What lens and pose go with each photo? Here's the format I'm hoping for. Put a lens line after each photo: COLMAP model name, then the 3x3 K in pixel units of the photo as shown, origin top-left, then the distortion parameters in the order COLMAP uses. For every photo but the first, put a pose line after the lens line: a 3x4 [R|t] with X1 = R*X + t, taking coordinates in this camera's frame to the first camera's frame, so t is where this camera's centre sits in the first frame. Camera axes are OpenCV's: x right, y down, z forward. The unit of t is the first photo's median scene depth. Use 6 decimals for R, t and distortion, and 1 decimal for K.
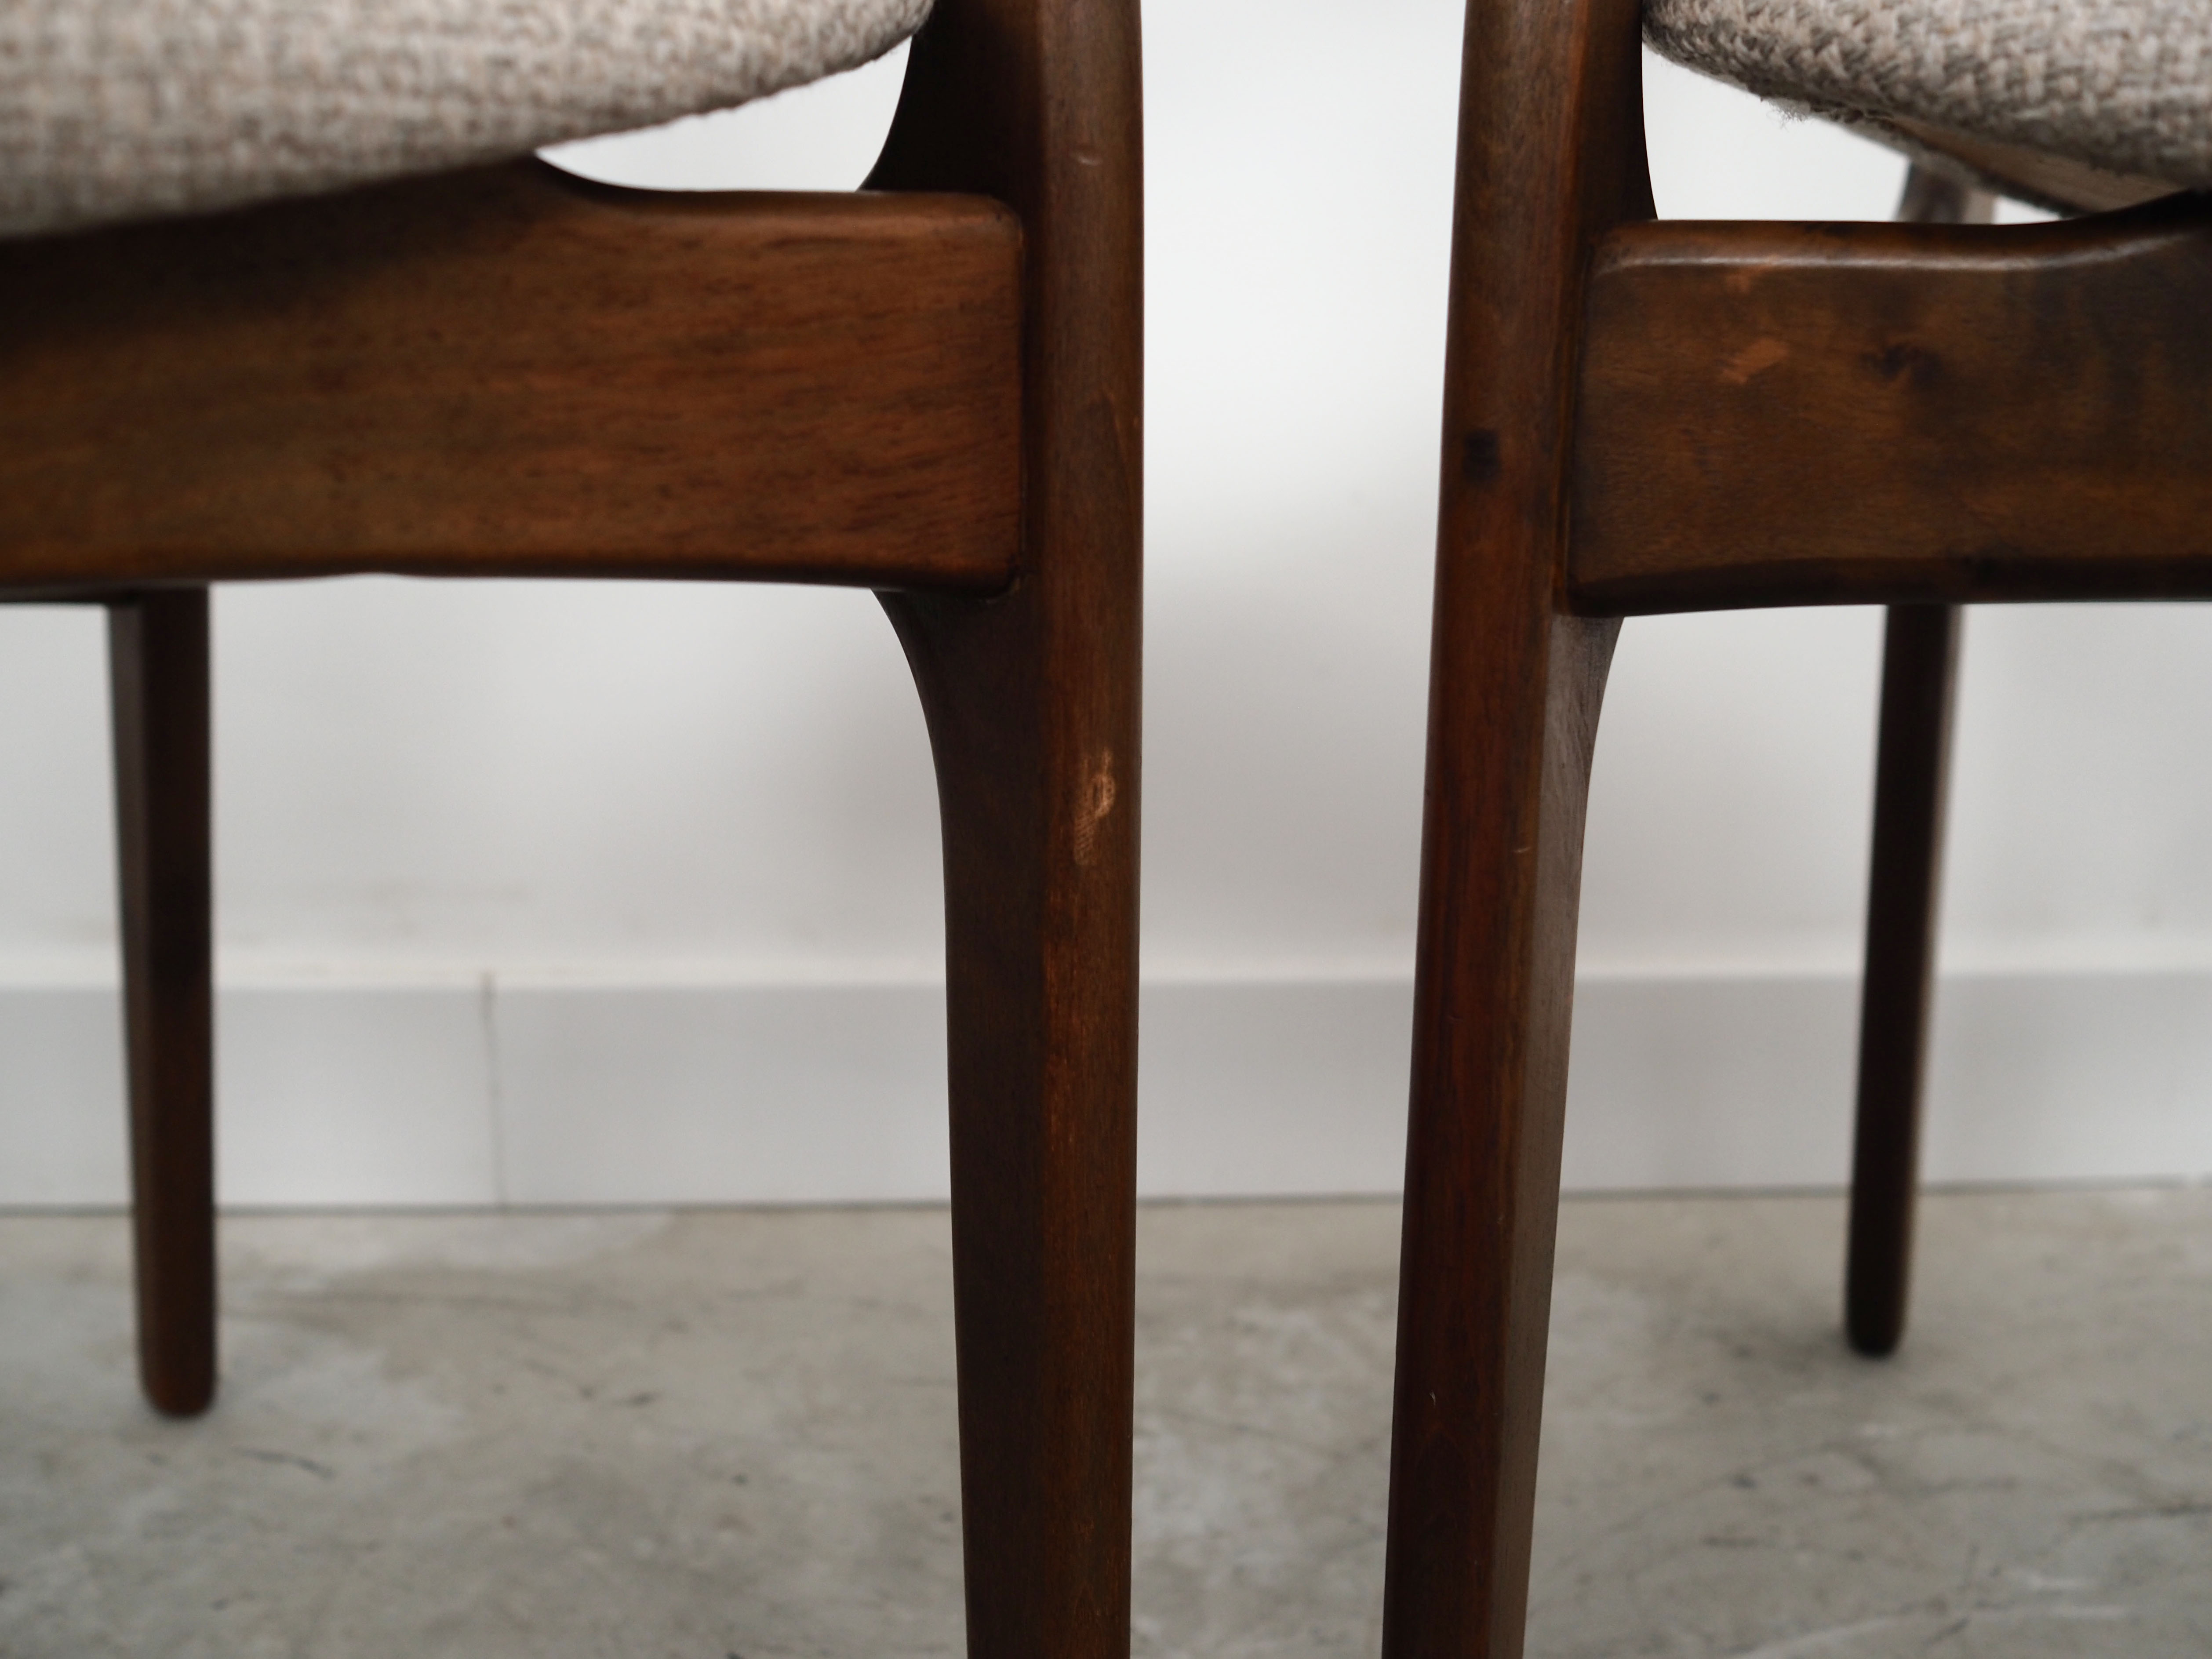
lens RADIAL K [[2216.5, 0, 1106.0], [0, 2216.5, 829.5], [0, 0, 1]] dist [-0.028398, -0.008033]
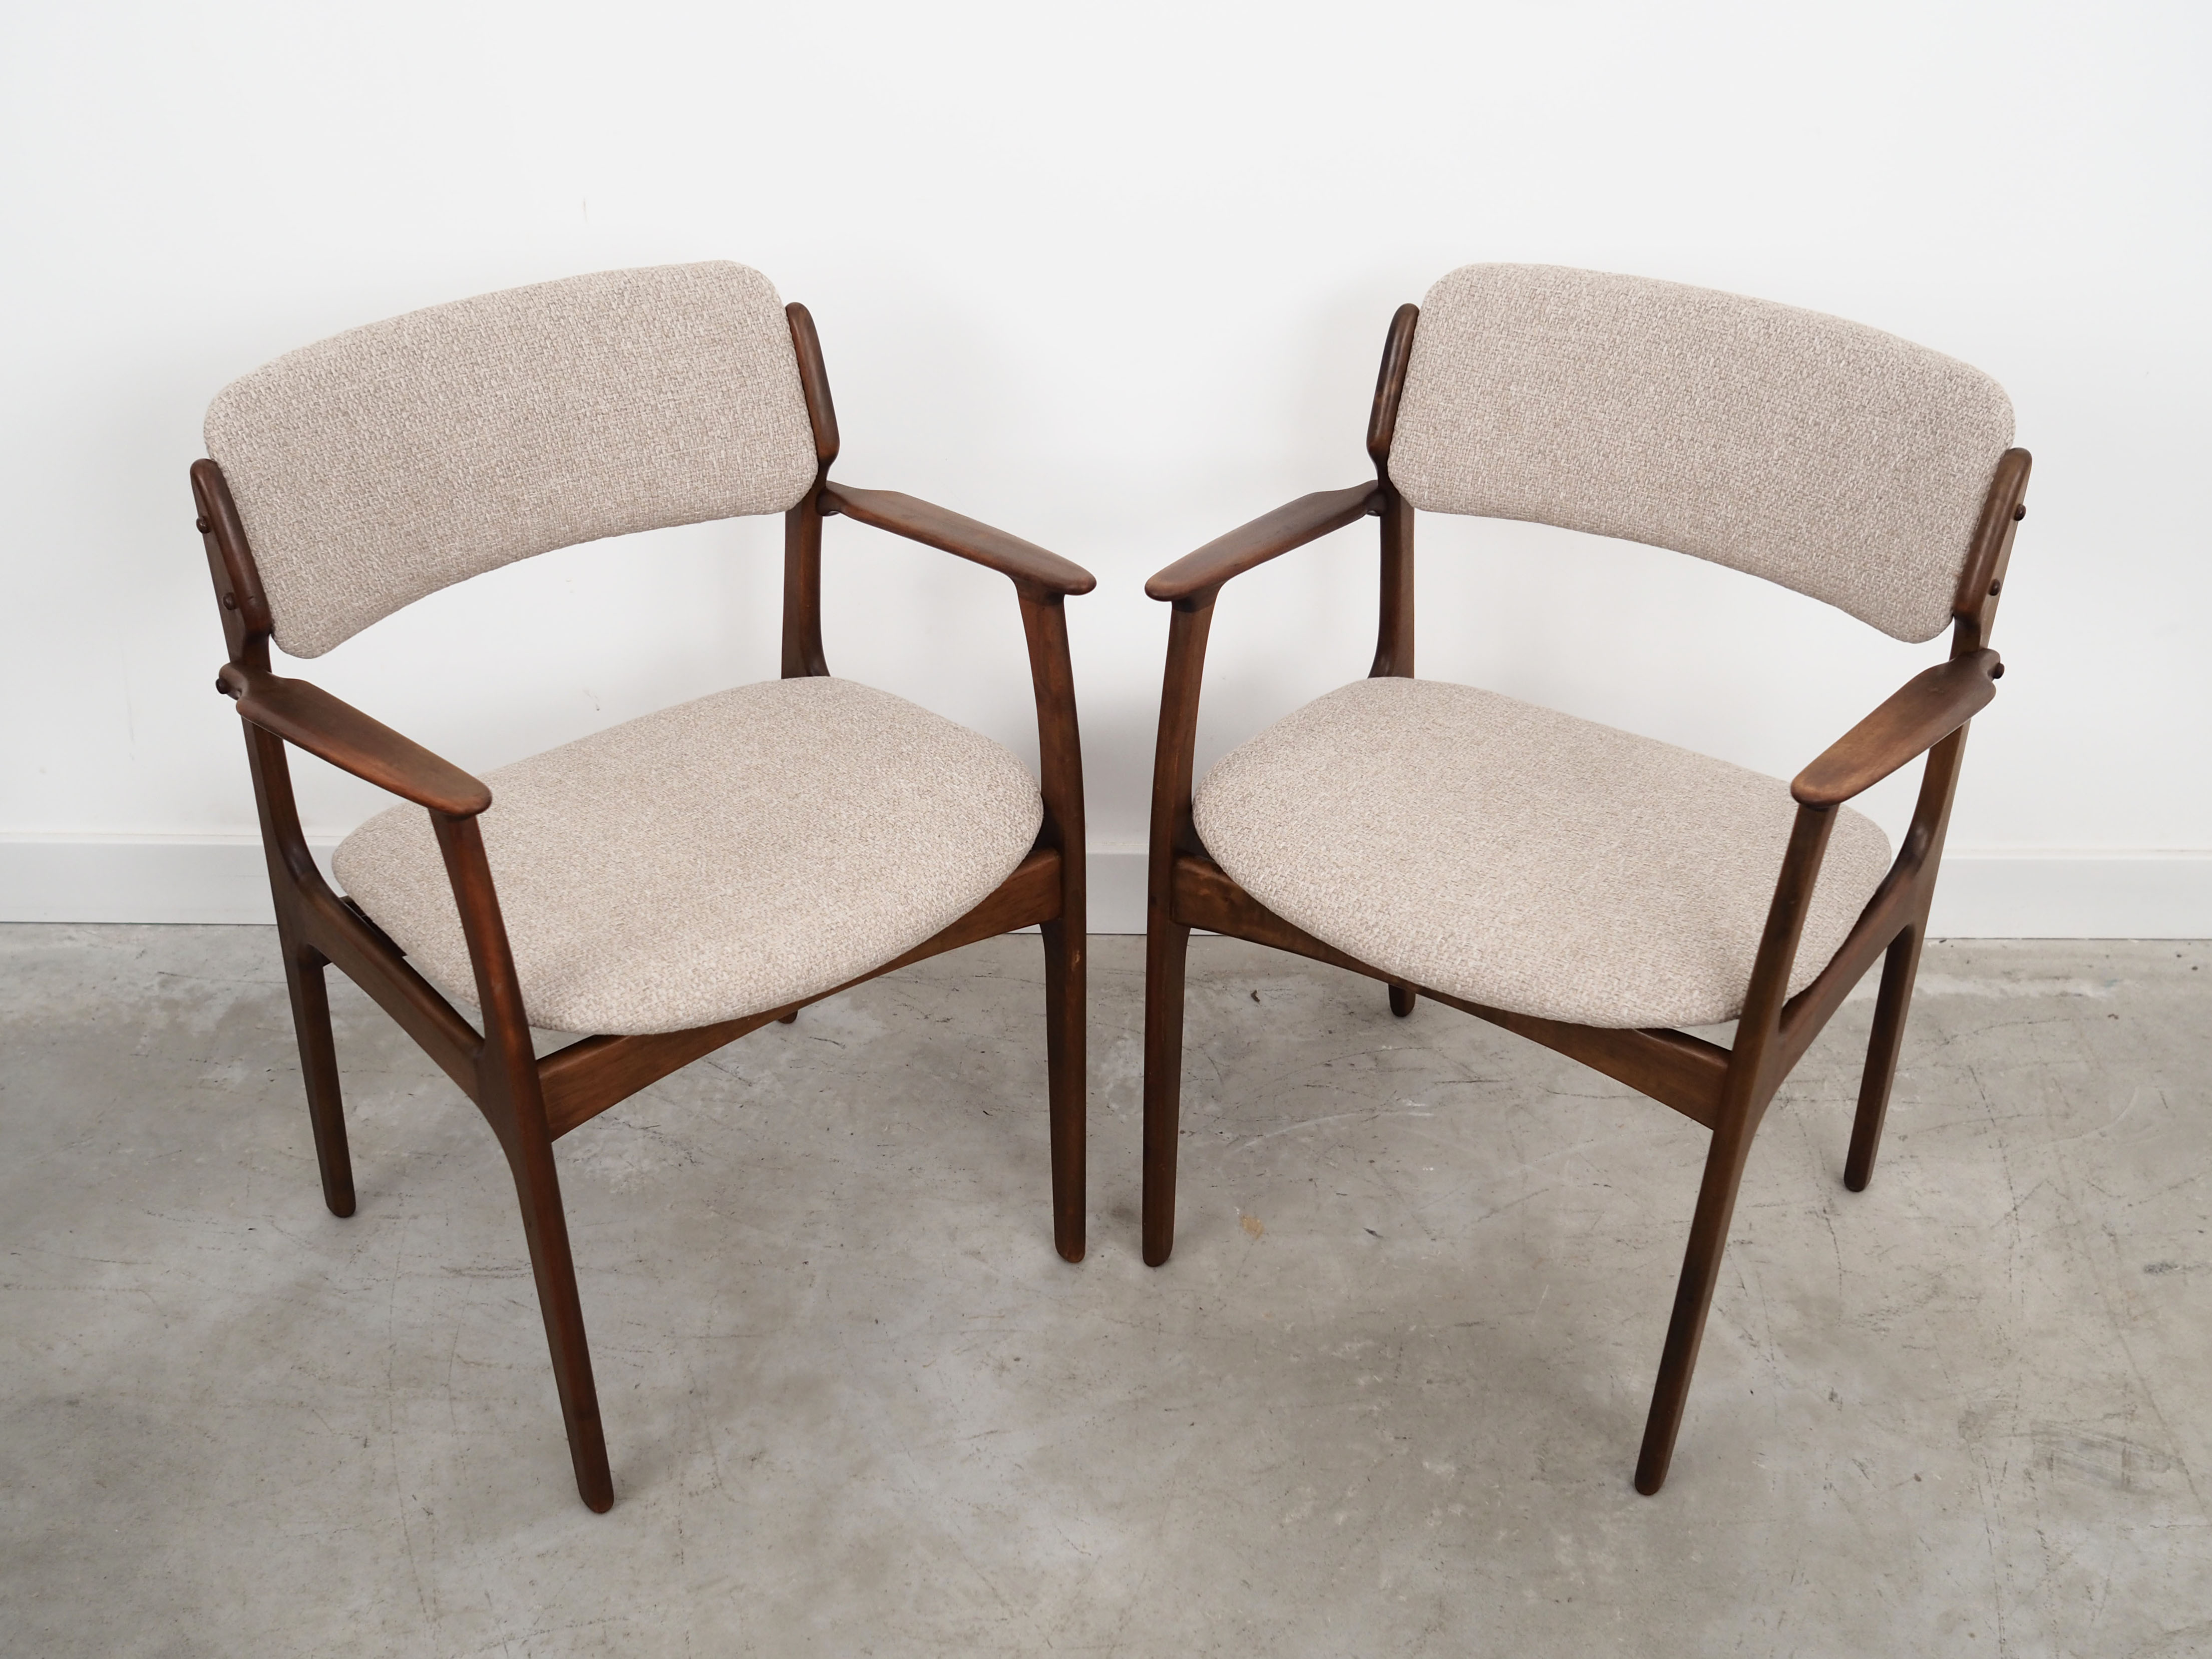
lens RADIAL K [[2216.7, 0, 1106.0], [0, 2216.7, 829.5], [0, 0, 1]] dist [-0.028398, -0.008033]
pose [[0.997622, 0.027357, -0.063268, 0.181683], [-0.010385, 0.967044, 0.254397, -0.769702], [0.068143, -0.253135, 0.965028, -1.818303]]
